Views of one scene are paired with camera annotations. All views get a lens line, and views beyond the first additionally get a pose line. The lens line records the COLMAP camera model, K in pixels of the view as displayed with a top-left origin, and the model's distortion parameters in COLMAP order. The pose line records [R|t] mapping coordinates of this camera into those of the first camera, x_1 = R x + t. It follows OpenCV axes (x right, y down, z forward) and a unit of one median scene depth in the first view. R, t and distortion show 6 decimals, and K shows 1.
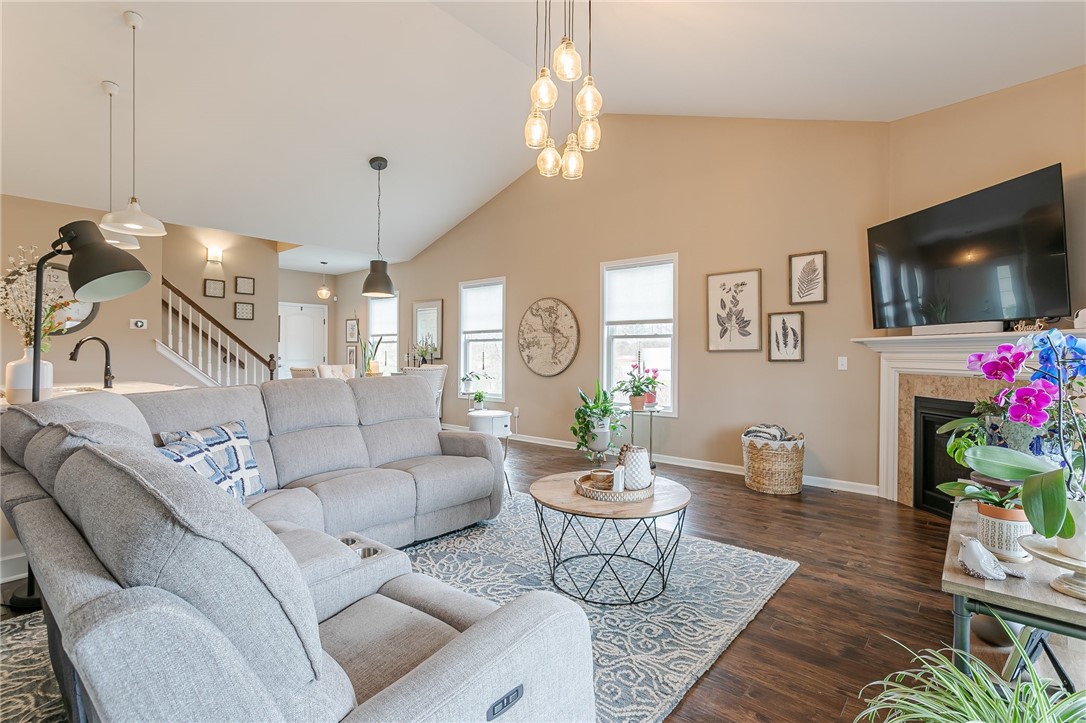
lens RADIAL K [[512.4, 0, 543.4], [0, 512.4, 356.6], [0, 0, 1]] dist [0.001565, 0.000046]
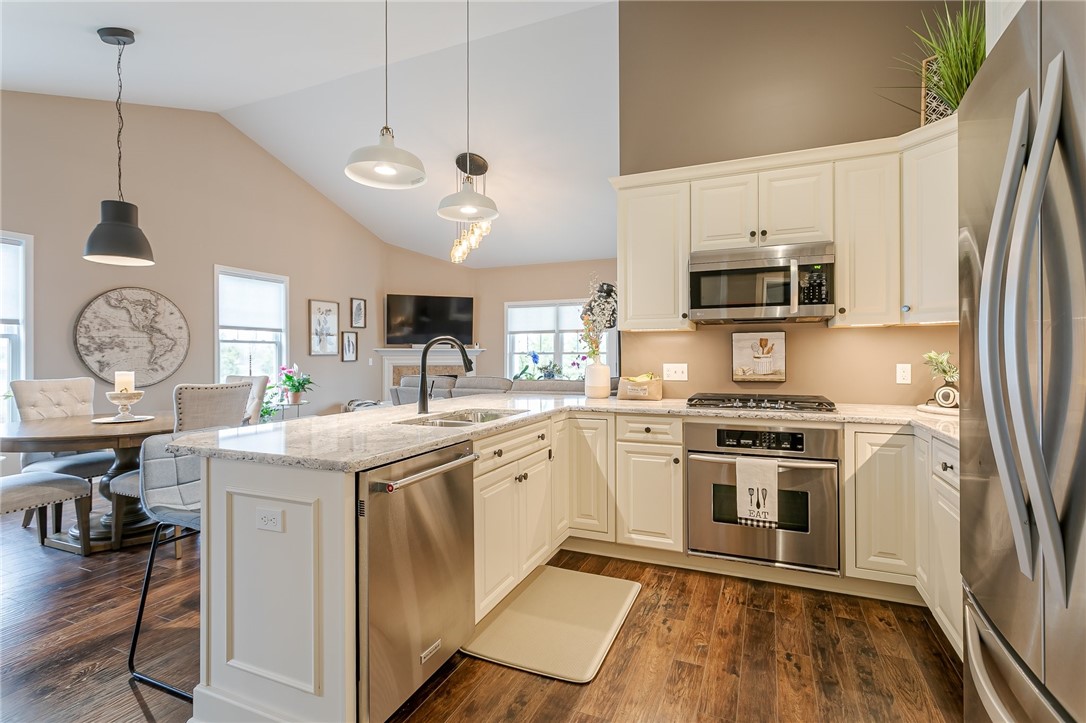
lens RADIAL K [[512.4, 0, 546.9], [0, 512.4, 355.8], [0, 0, 1]] dist [0.001565, 0.000046]
pose [[-0.299089, -0.001152, 0.954225, -1.060112], [0.010480, 0.999935, 0.004492, -0.007778], [-0.954168, 0.011344, -0.299057, 0.728036]]
